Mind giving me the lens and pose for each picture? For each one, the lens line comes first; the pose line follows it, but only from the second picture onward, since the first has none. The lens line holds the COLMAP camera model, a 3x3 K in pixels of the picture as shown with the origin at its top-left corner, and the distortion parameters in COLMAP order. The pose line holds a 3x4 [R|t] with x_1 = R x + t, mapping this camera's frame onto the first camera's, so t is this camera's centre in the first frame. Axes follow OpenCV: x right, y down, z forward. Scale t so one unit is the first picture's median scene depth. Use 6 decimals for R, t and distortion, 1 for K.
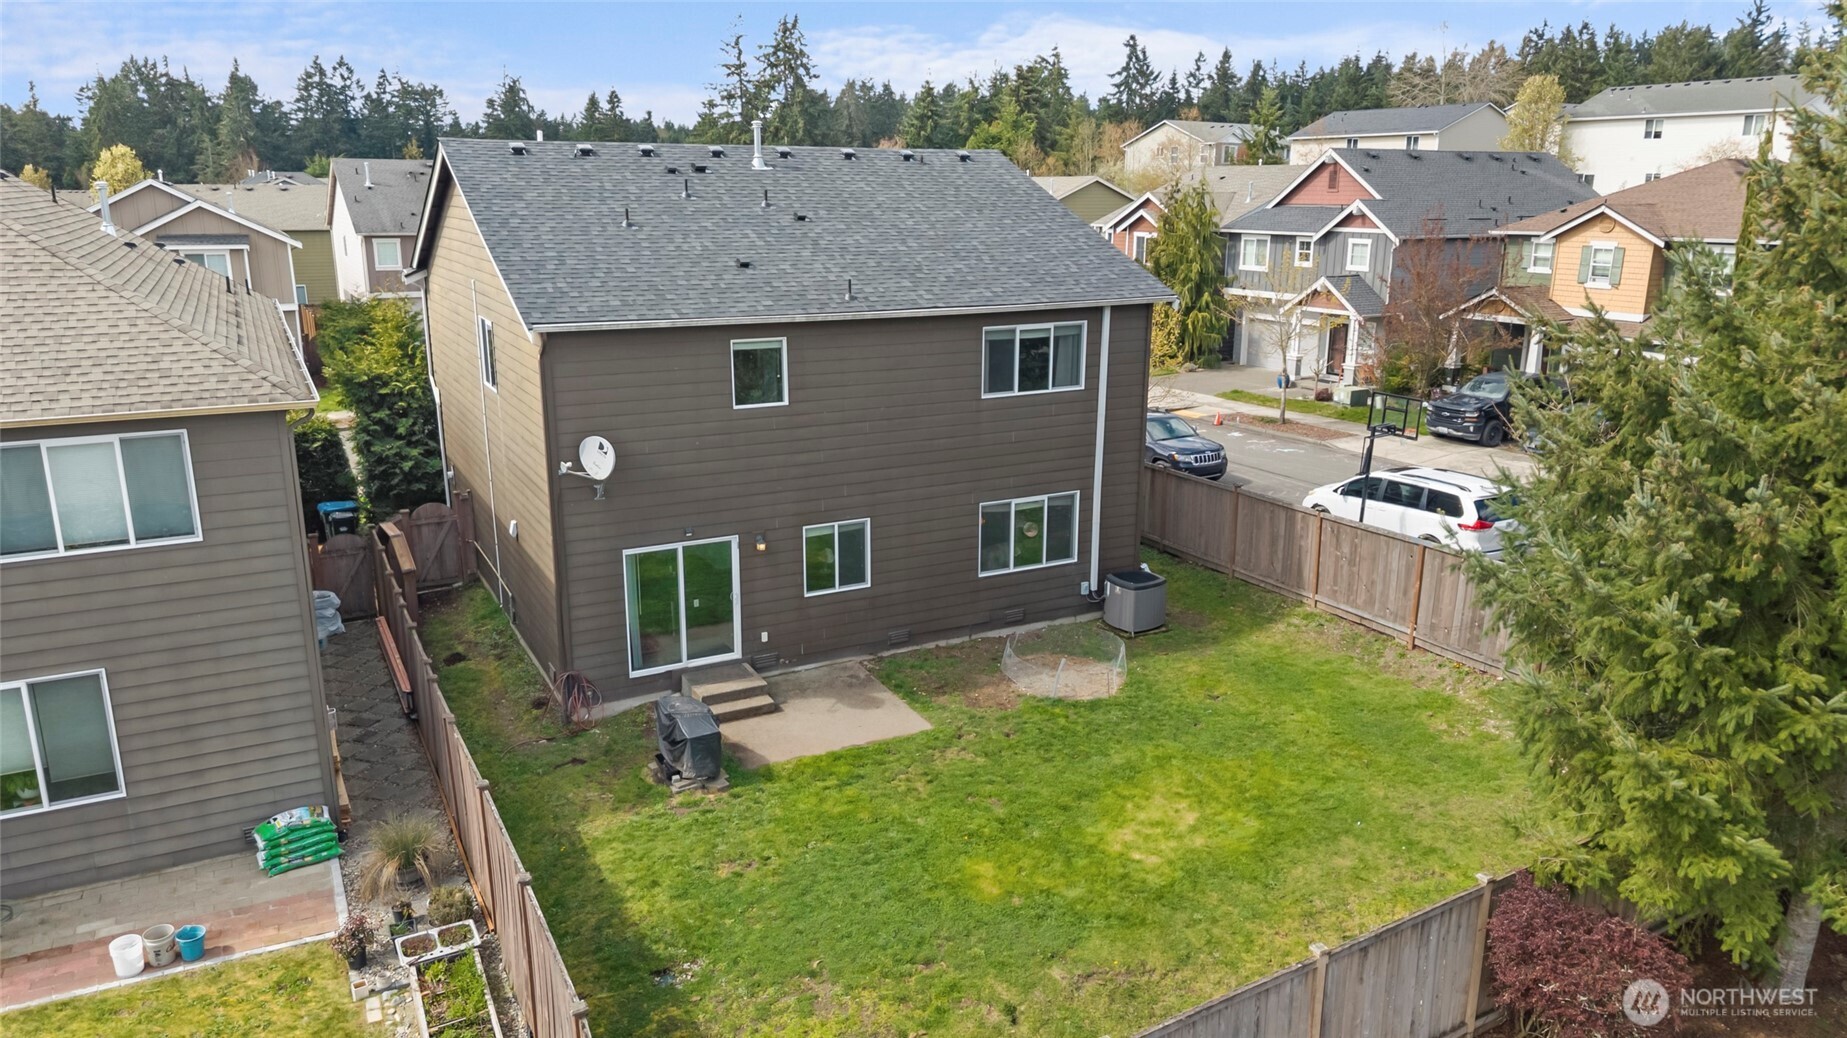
lens RADIAL K [[1296.0, 0, 923.5], [0, 1296.0, 519.0], [0, 0, 1]] dist [0.083403, -0.087579]
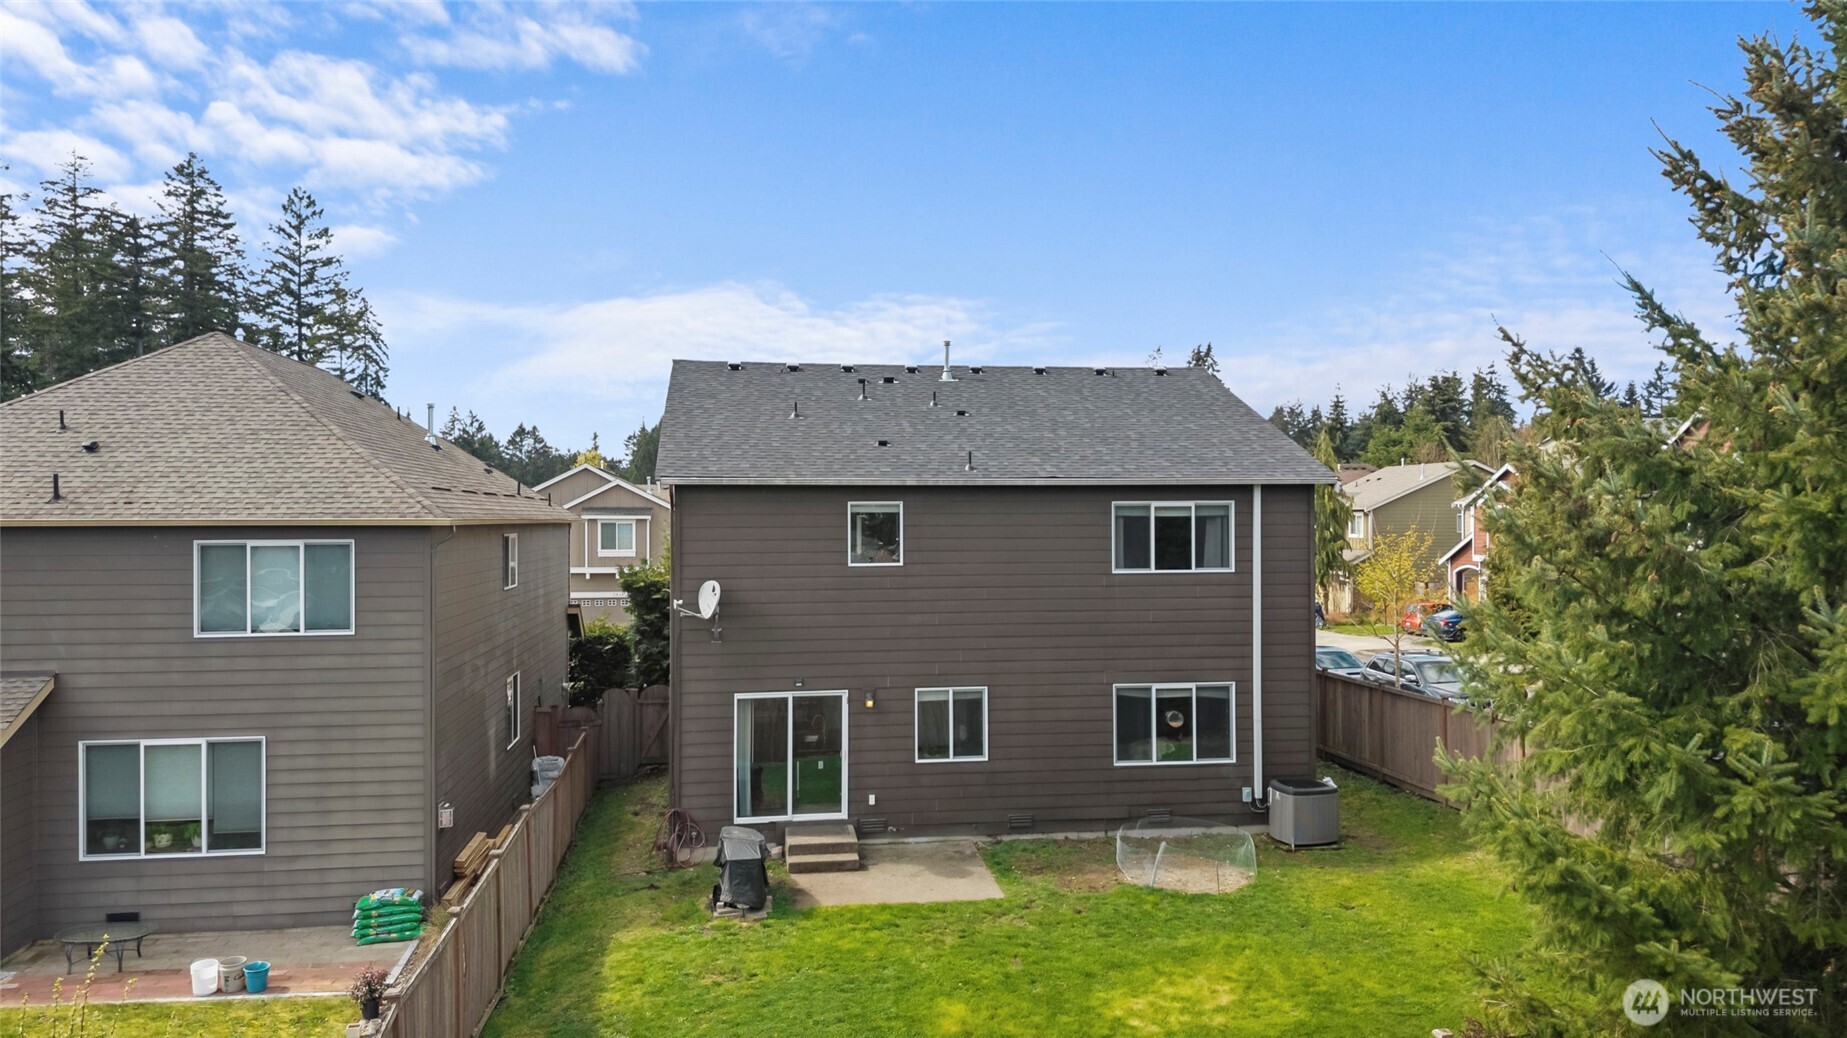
lens RADIAL K [[1281.7, 0, 880.2], [0, 1281.7, 488.3], [0, 0, 1]] dist [0.070578, -0.081371]
pose [[0.938892, -0.009692, -0.344076, 0.227780], [-0.080589, 0.965631, -0.247106, 0.104874], [0.334645, 0.259735, 0.905842, 0.047521]]
